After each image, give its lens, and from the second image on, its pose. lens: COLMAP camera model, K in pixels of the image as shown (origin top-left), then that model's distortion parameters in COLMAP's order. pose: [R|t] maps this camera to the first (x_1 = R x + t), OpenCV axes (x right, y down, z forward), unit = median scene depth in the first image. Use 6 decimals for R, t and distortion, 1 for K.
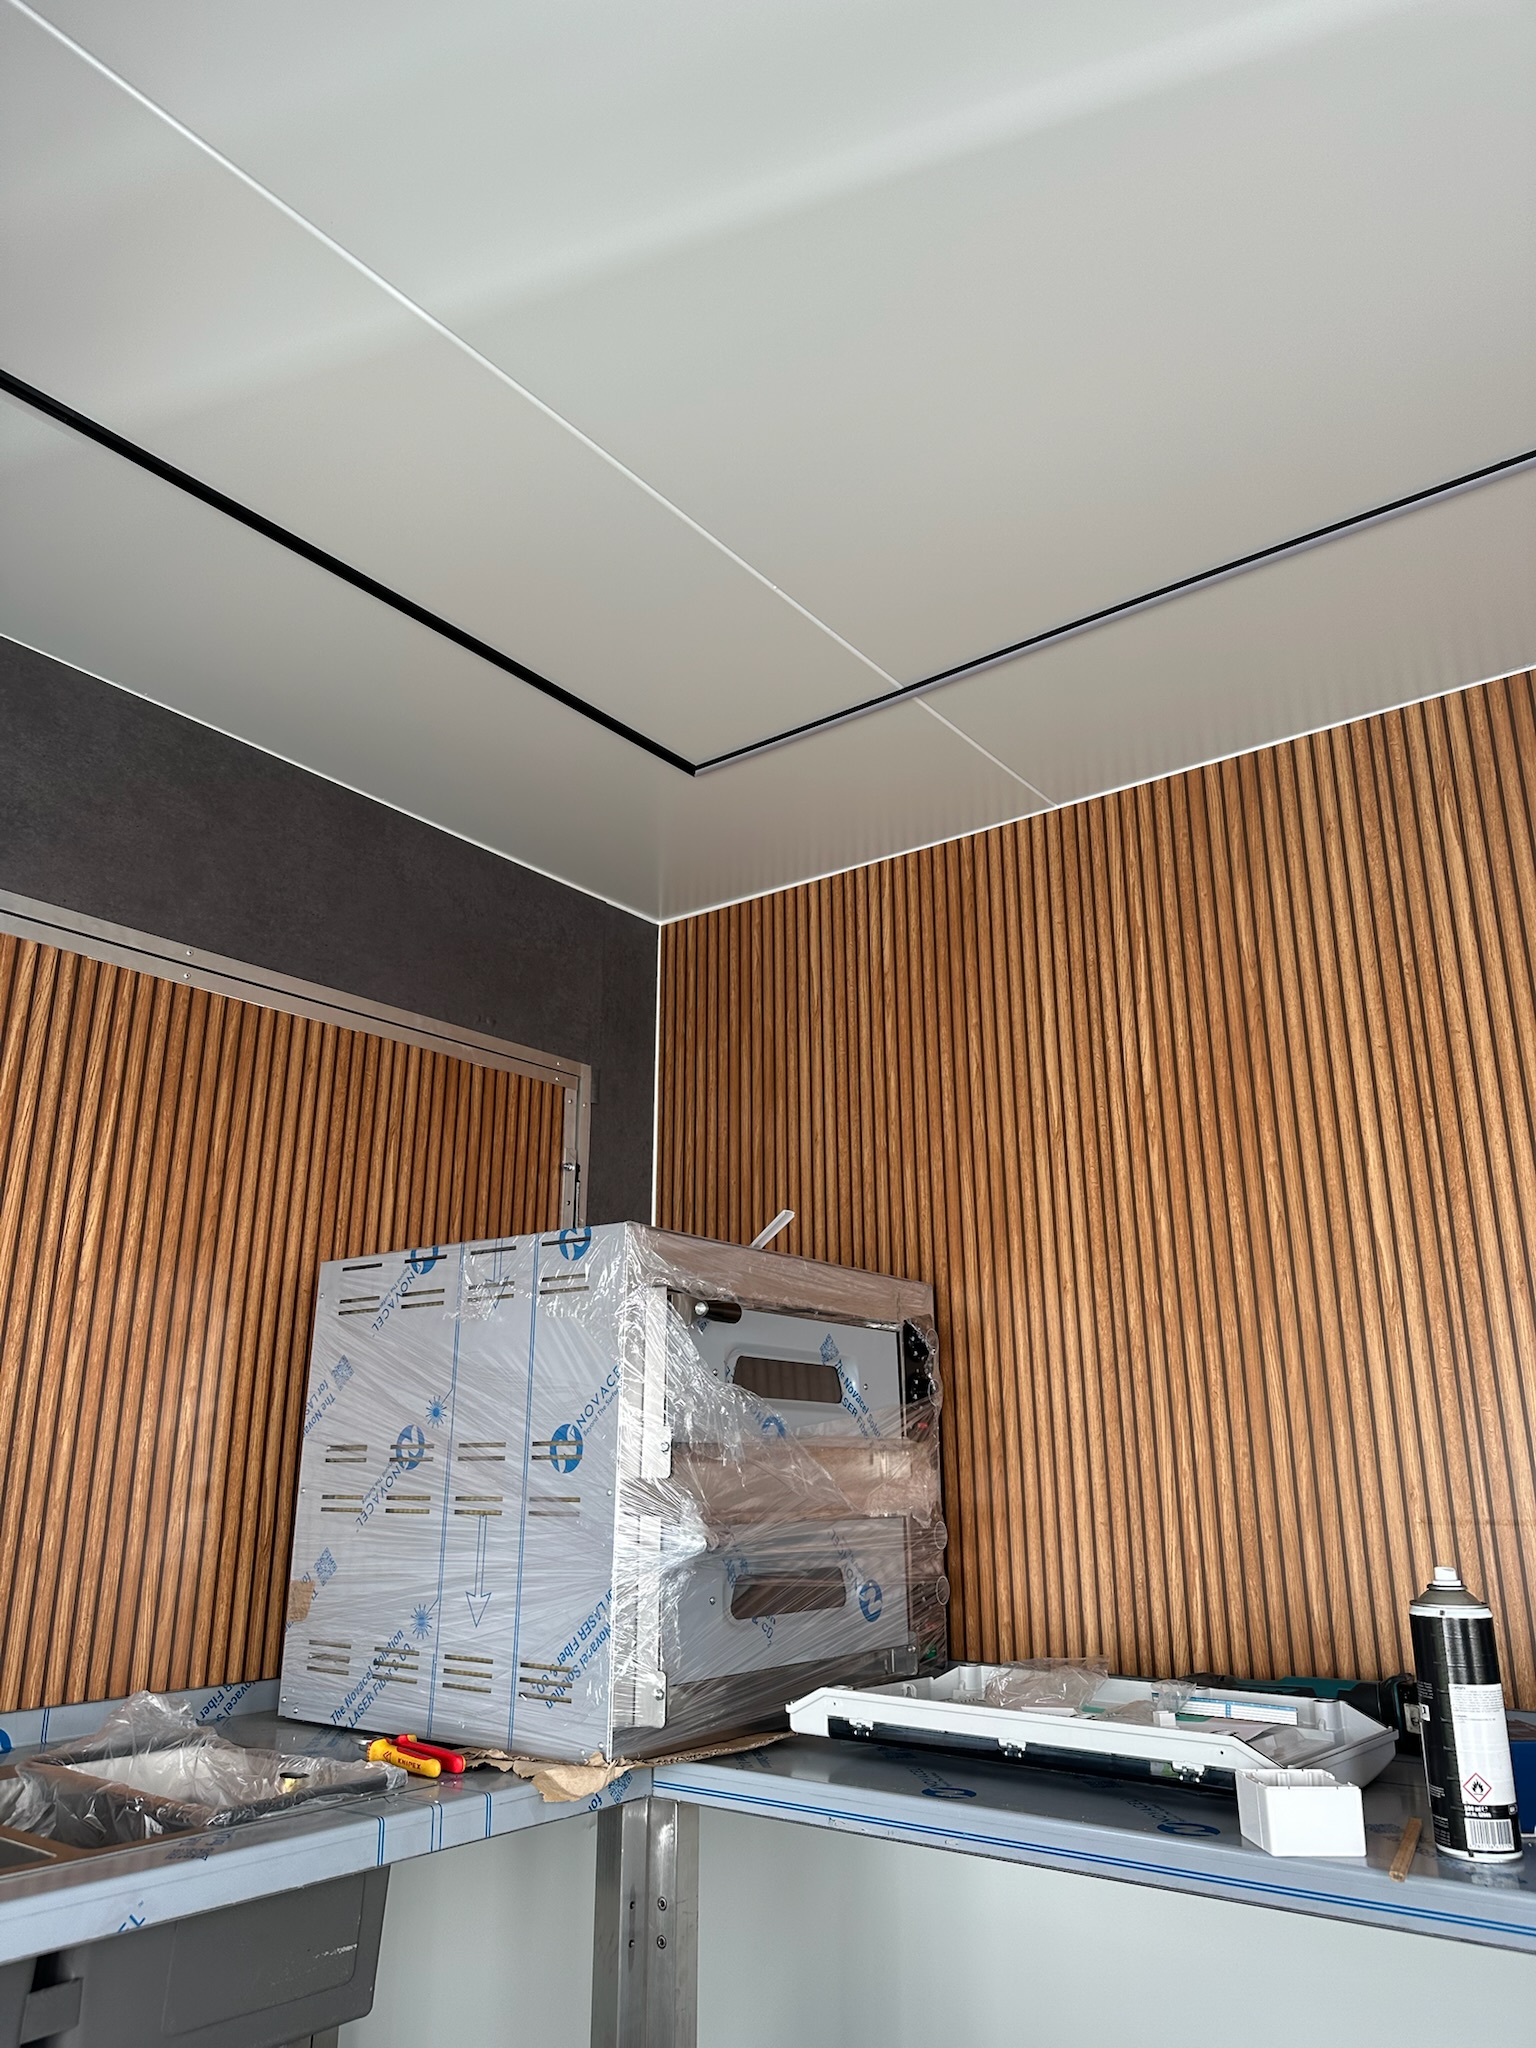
lens RADIAL K [[1416.5, 0, 749.2], [0, 1416.5, 1027.9], [0, 0, 1]] dist [0.137819, -0.274383]
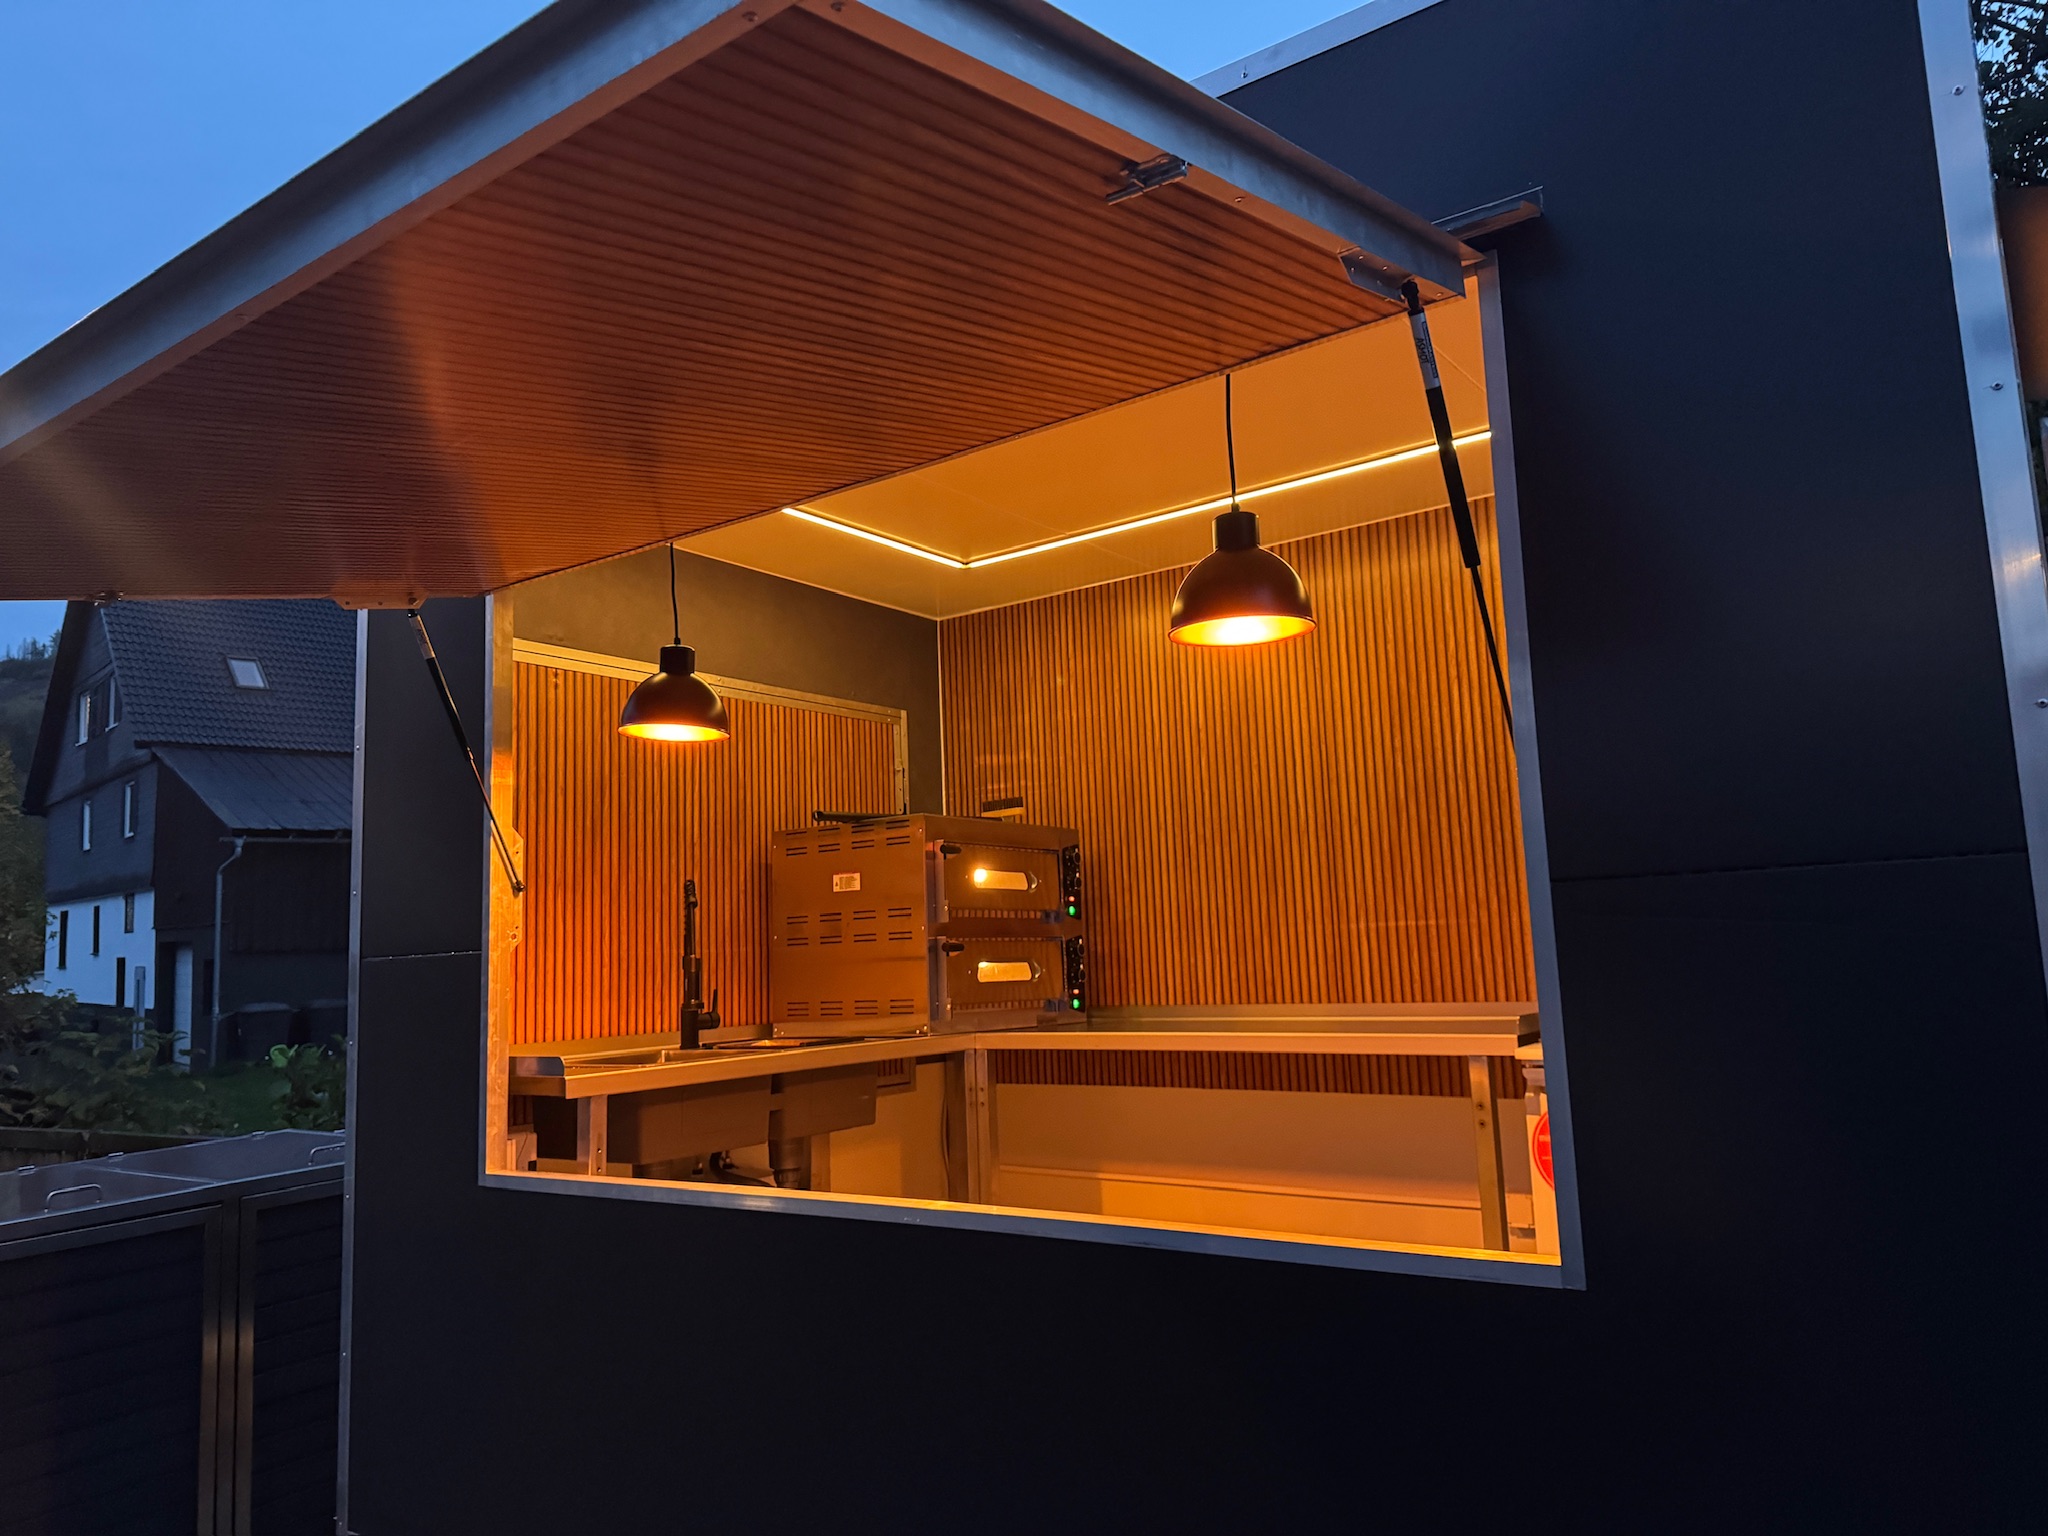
lens RADIAL K [[1436.7, 0, 976.5], [0, 1436.7, 774.8], [0, 0, 1]] dist [0.101265, -0.112081]
pose [[0.999322, -0.036814, 0.000844, -0.032841], [0.036208, 0.986532, 0.159512, -0.210301], [-0.006705, -0.159373, 0.987196, -0.924220]]
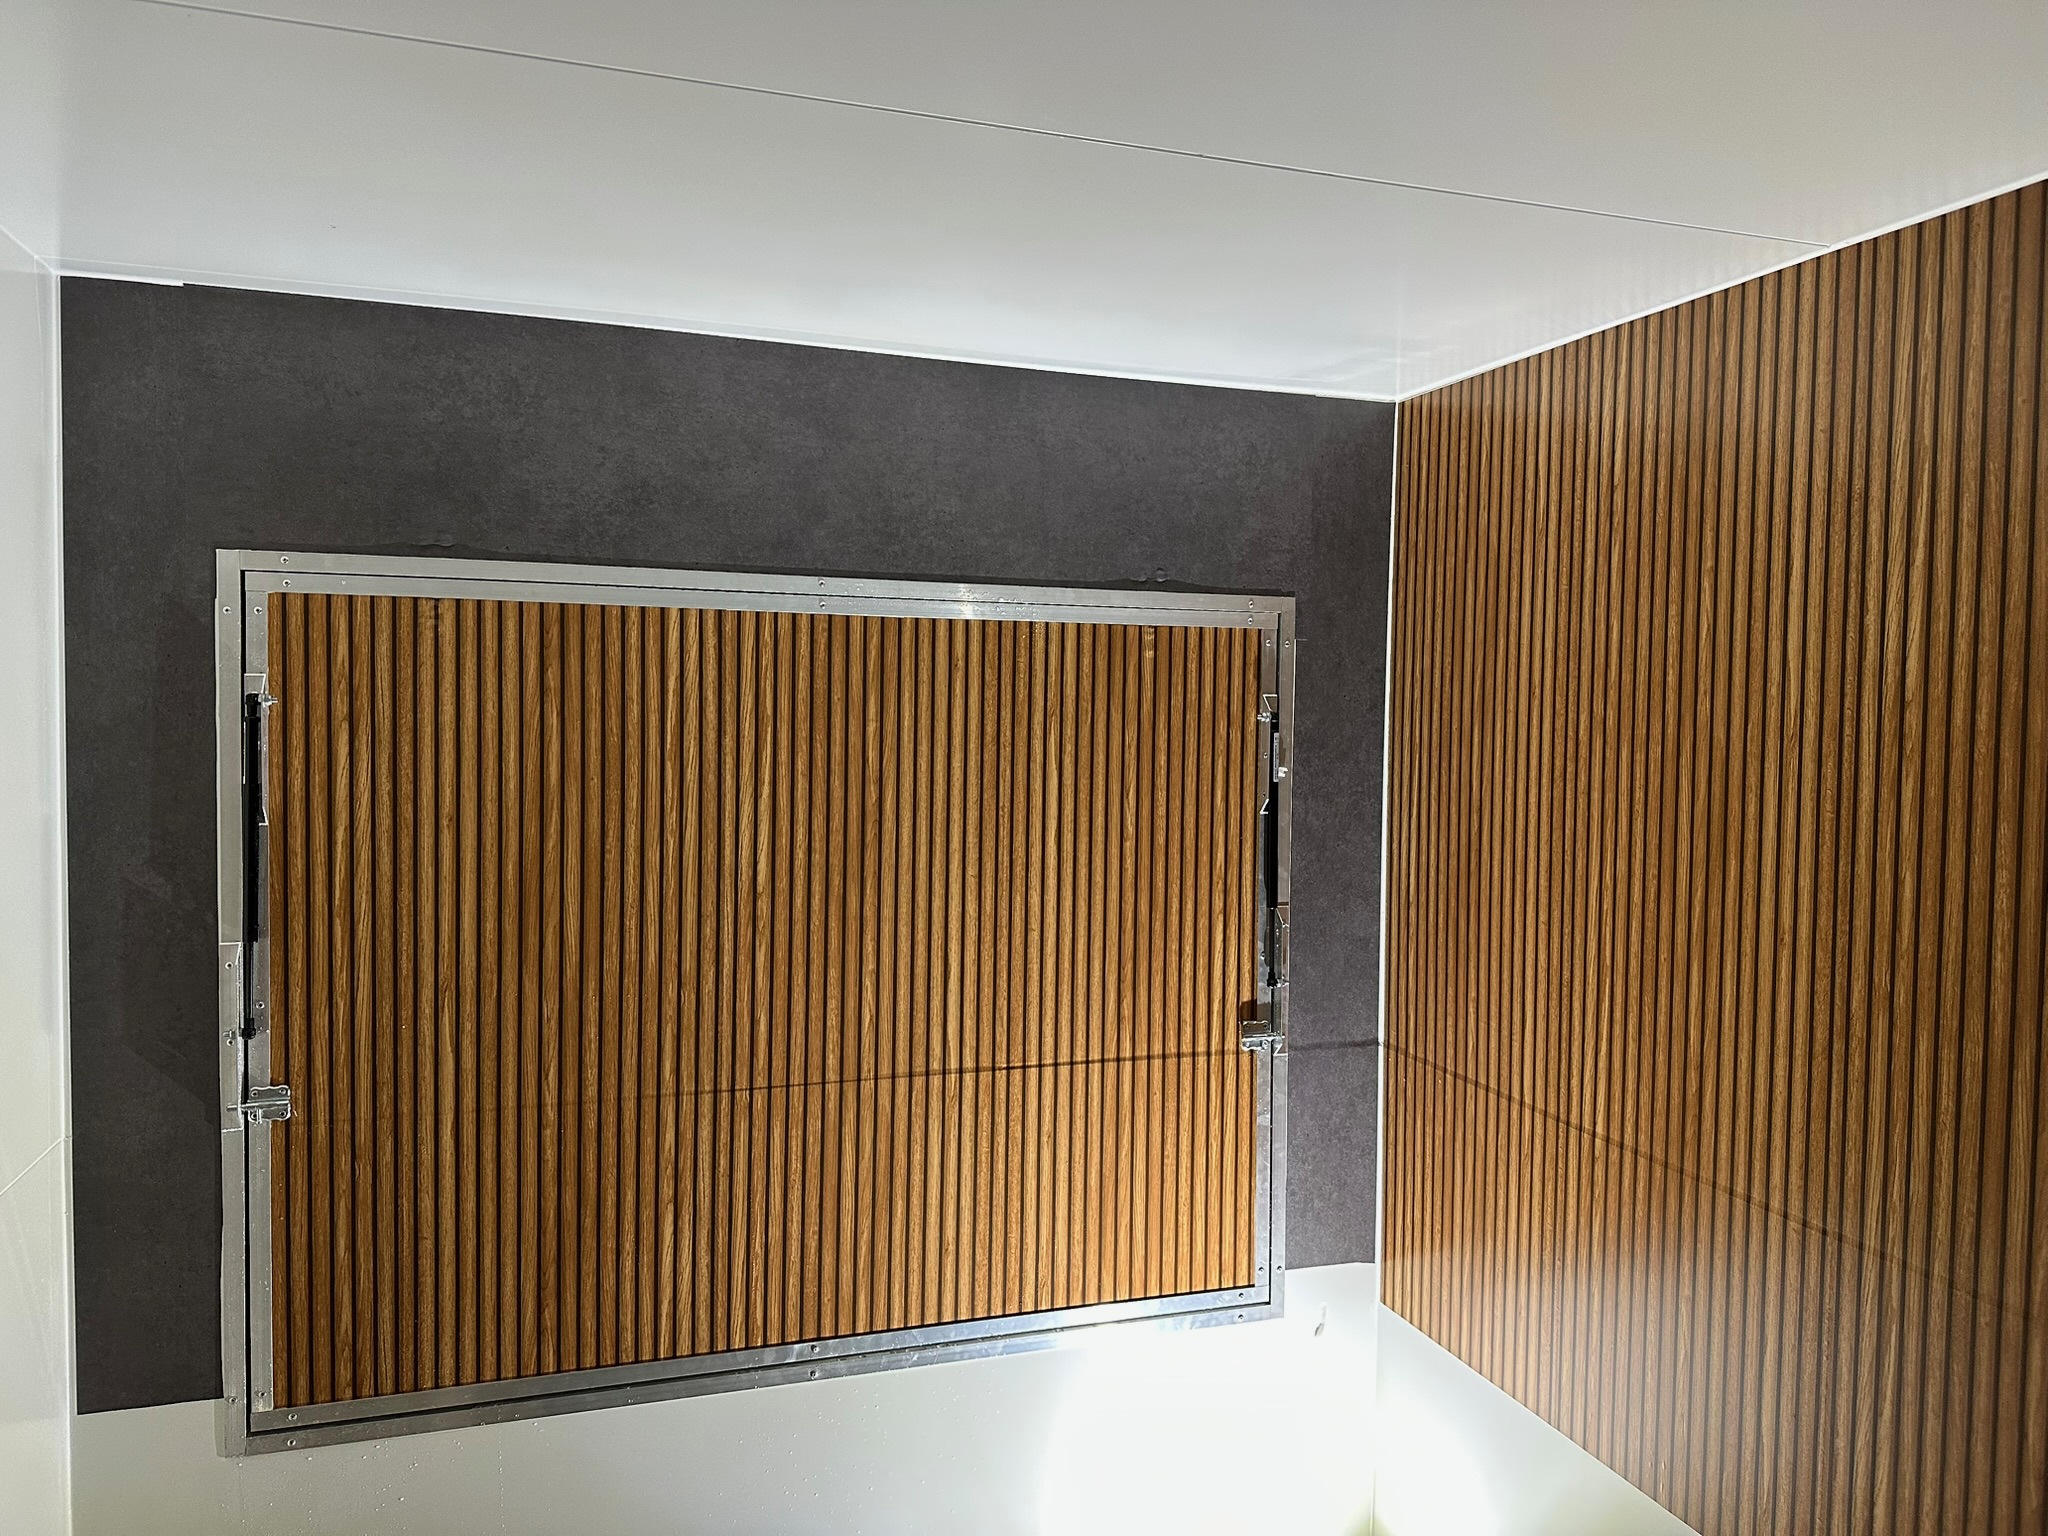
lens RADIAL K [[1443.2, 0, 1024.0], [0, 1443.2, 768.0], [0, 0, 1]] dist [0.137390, -0.150359]
pose [[0.830816, 0.033522, -0.555537, 0.309848], [0.149990, 0.947766, 0.281501, -0.185267], [0.535956, -0.317201, 0.782391, 0.176733]]
